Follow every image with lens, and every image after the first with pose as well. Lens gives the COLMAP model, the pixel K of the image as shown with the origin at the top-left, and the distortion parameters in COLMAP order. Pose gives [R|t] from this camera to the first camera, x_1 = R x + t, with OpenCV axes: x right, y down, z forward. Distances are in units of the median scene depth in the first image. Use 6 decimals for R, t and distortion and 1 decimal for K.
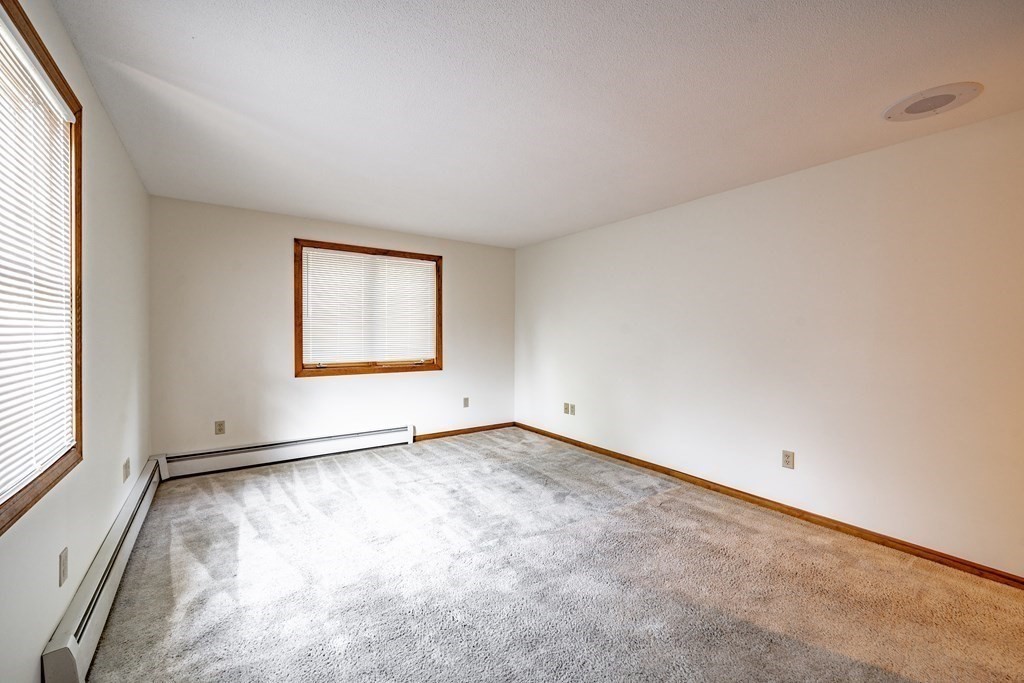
lens RADIAL K [[421.7, 0, 509.2], [0, 421.7, 341.0], [0, 0, 1]] dist [-0.000328, -0.000864]
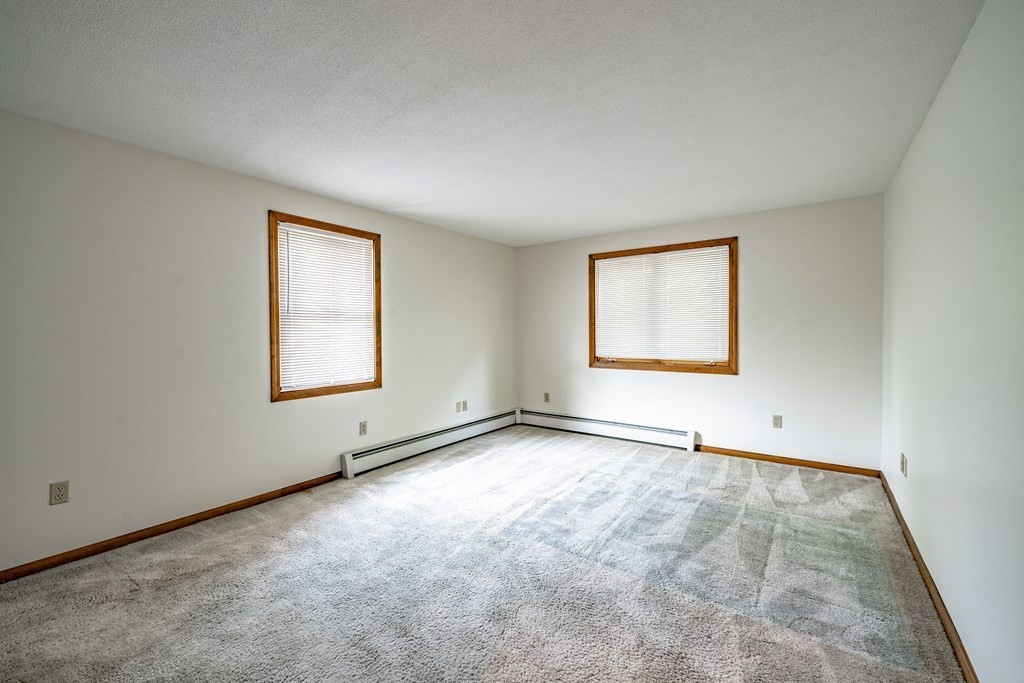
lens RADIAL K [[421.7, 0, 509.4], [0, 421.7, 334.7], [0, 0, 1]] dist [-0.000328, -0.000864]
pose [[0.323699, 0.005328, -0.946145, 0.603318], [-0.009678, 0.999950, 0.002320, -0.009645], [0.946110, 0.008406, 0.323735, 0.392064]]
